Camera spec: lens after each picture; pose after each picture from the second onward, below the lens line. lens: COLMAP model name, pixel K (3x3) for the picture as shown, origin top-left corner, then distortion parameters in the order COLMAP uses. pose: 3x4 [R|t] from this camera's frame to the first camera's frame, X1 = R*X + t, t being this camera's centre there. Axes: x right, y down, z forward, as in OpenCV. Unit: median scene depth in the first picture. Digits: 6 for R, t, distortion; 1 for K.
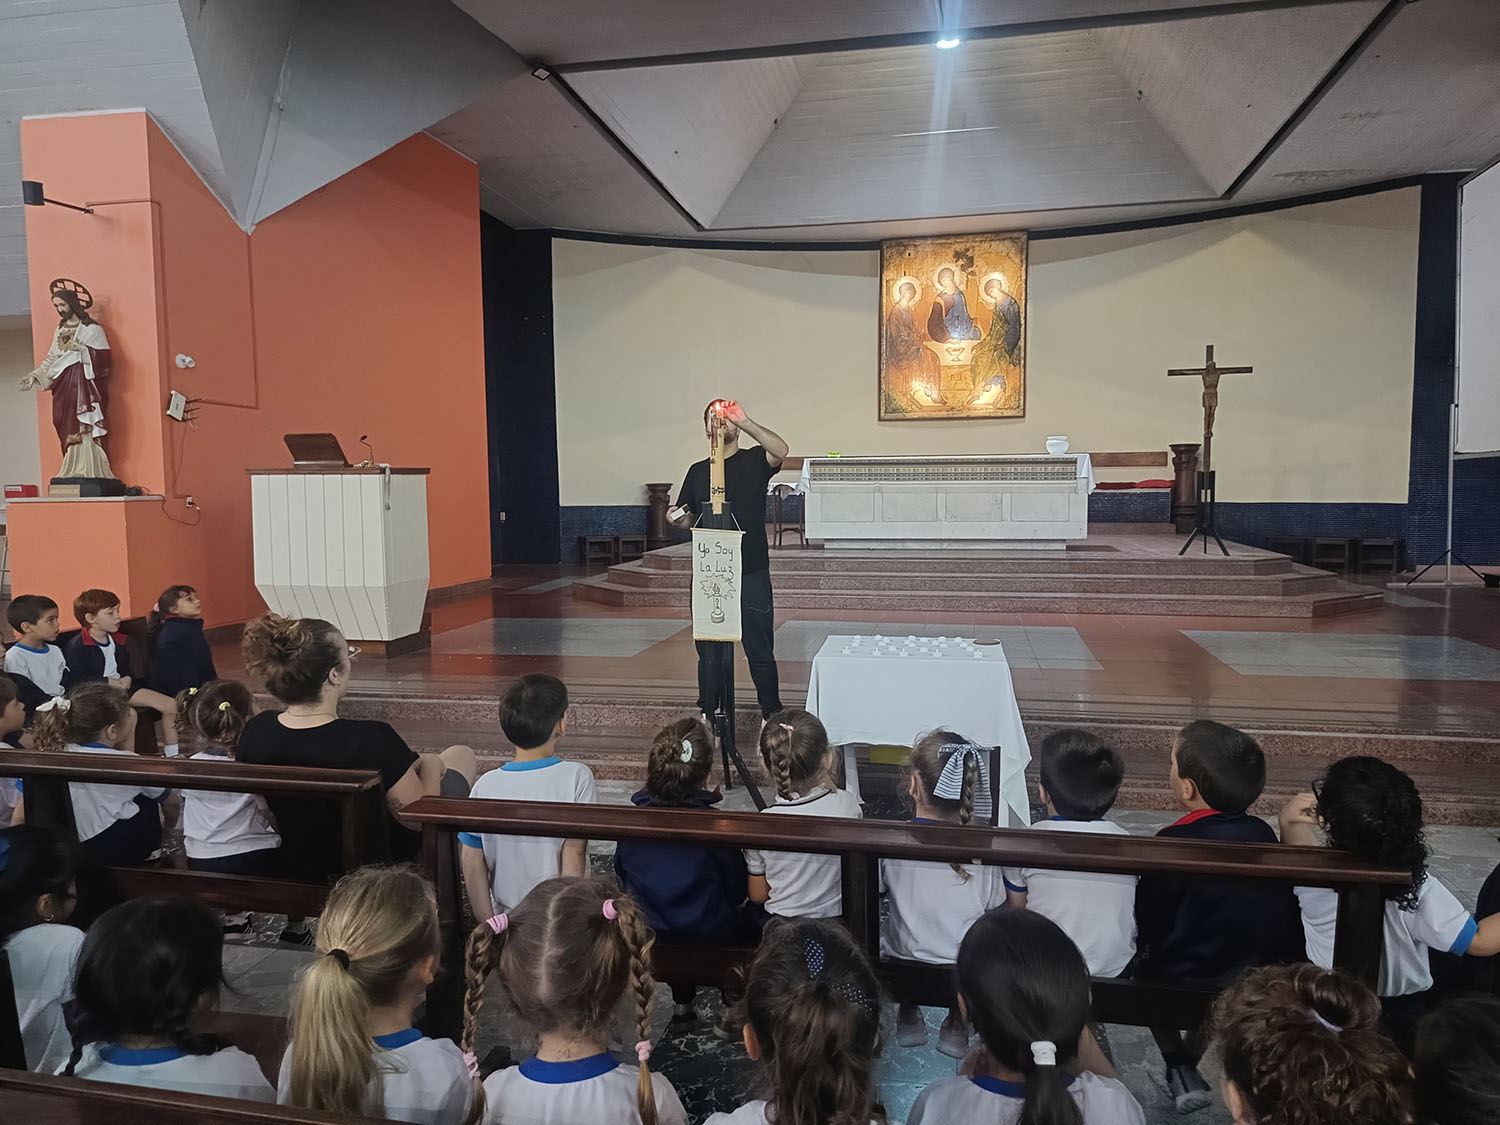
lens RADIAL K [[1067.7, 0, 745.8], [0, 1067.7, 563.9], [0, 0, 1]] dist [0.020794, -0.016026]
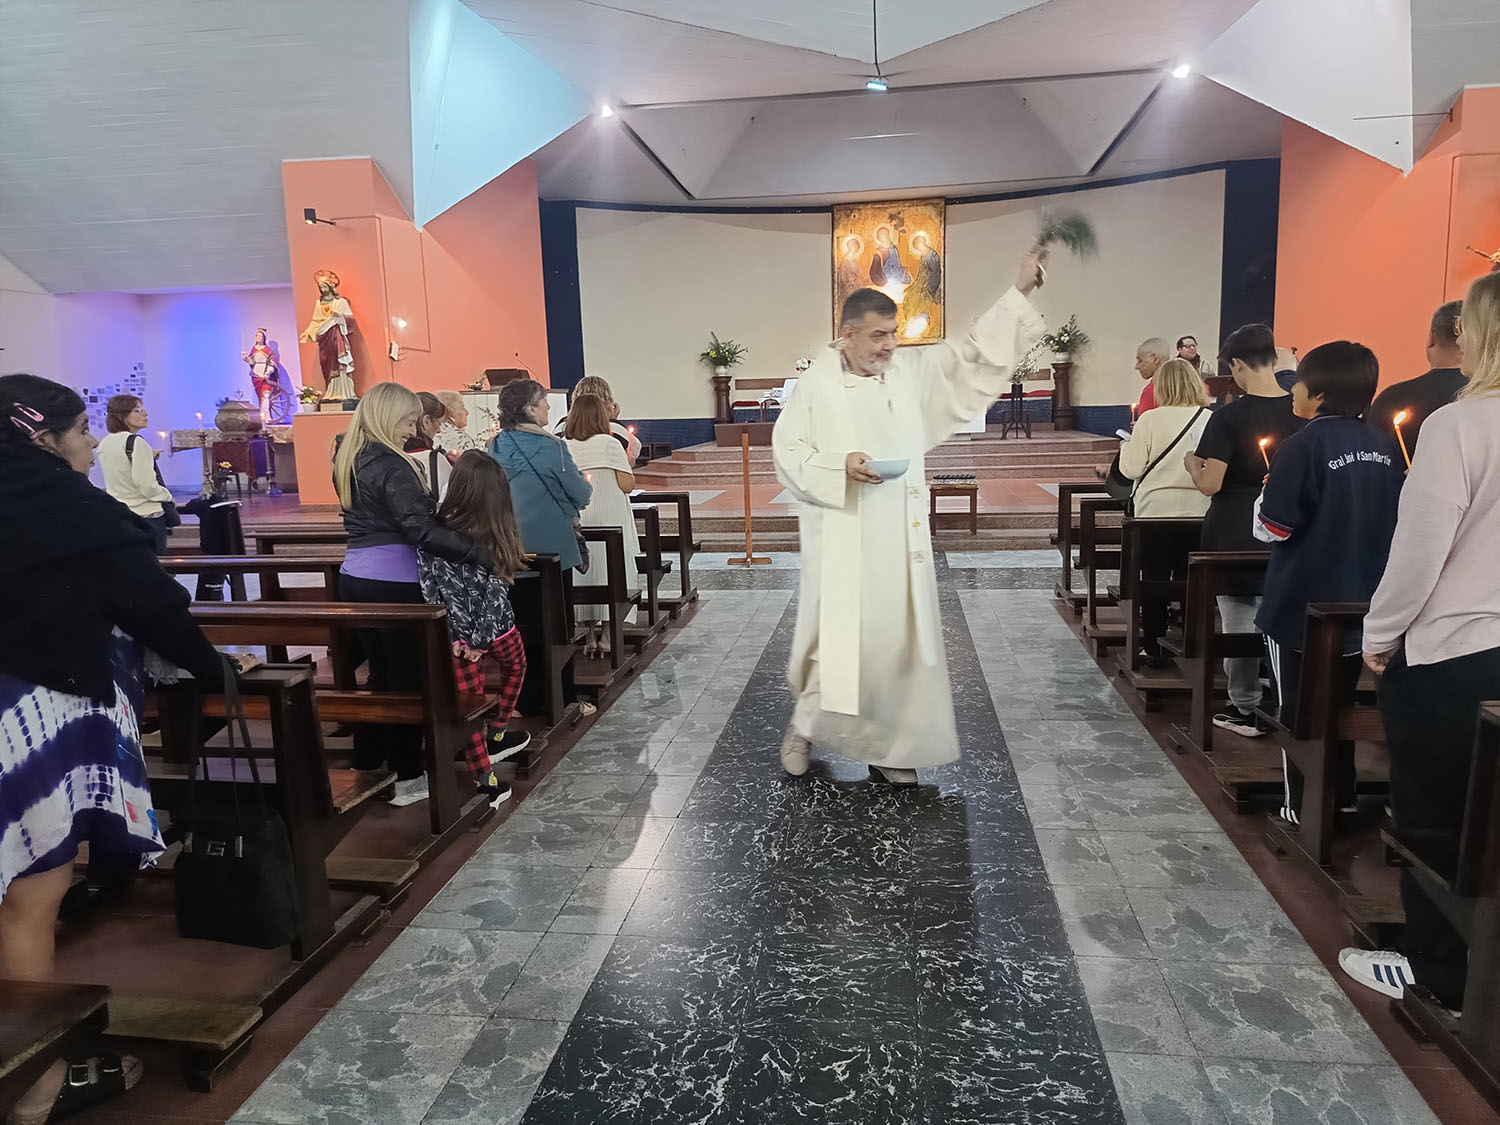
lens RADIAL K [[1067.7, 0, 752.0], [0, 1067.7, 567.9], [0, 0, 1]] dist [0.020794, -0.016026]
pose [[0.997500, -0.028988, 0.064442, -0.066227], [0.023980, 0.996730, 0.077169, 0.029633], [-0.066468, -0.075430, 0.994933, -0.307504]]
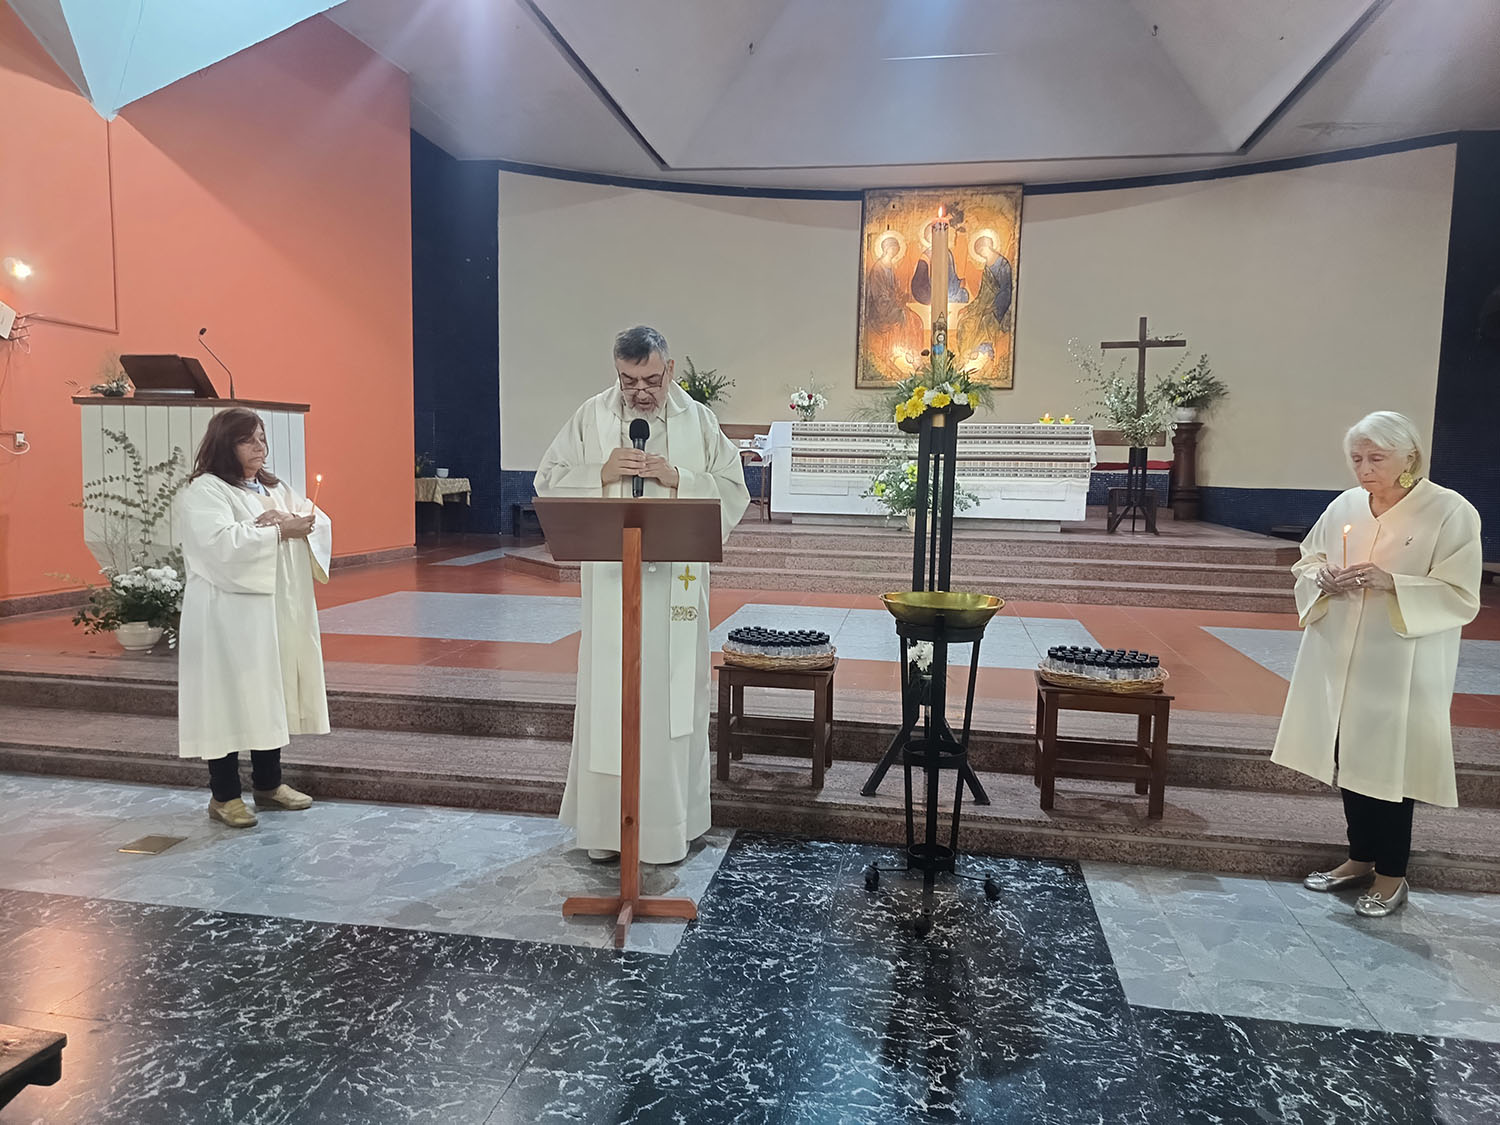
lens RADIAL K [[1067.7, 0, 747.8], [0, 1067.7, 567.2], [0, 0, 1]] dist [0.020794, -0.016026]
pose [[0.999125, 0.026994, 0.031938, 0.007345], [-0.027657, 0.999407, 0.020504, 0.003769], [-0.031365, -0.021369, 0.999280, 0.084860]]
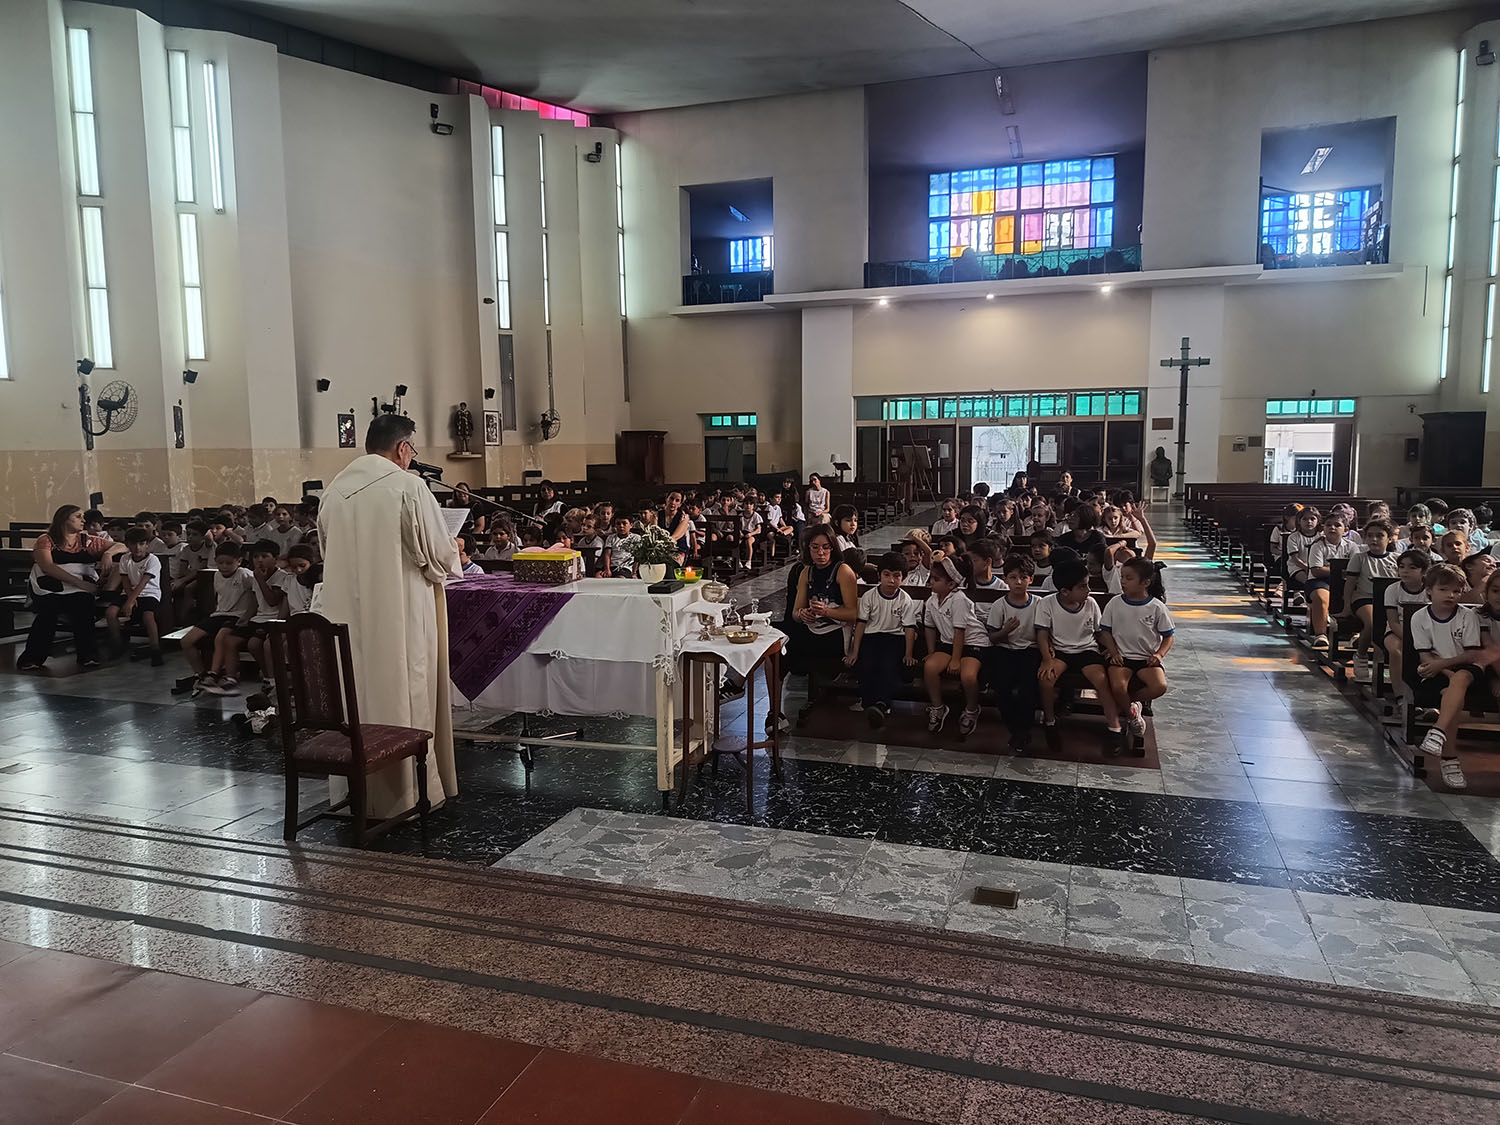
lens RADIAL K [[1067.7, 0, 752.5], [0, 1067.7, 563.2], [0, 0, 1]] dist [0.020794, -0.016026]
pose [[-0.993111, 0.007609, 0.116934, -0.109684], [0.029129, 0.982598, 0.183446, -0.065394], [-0.113503, 0.185589, -0.976050, 0.673330]]
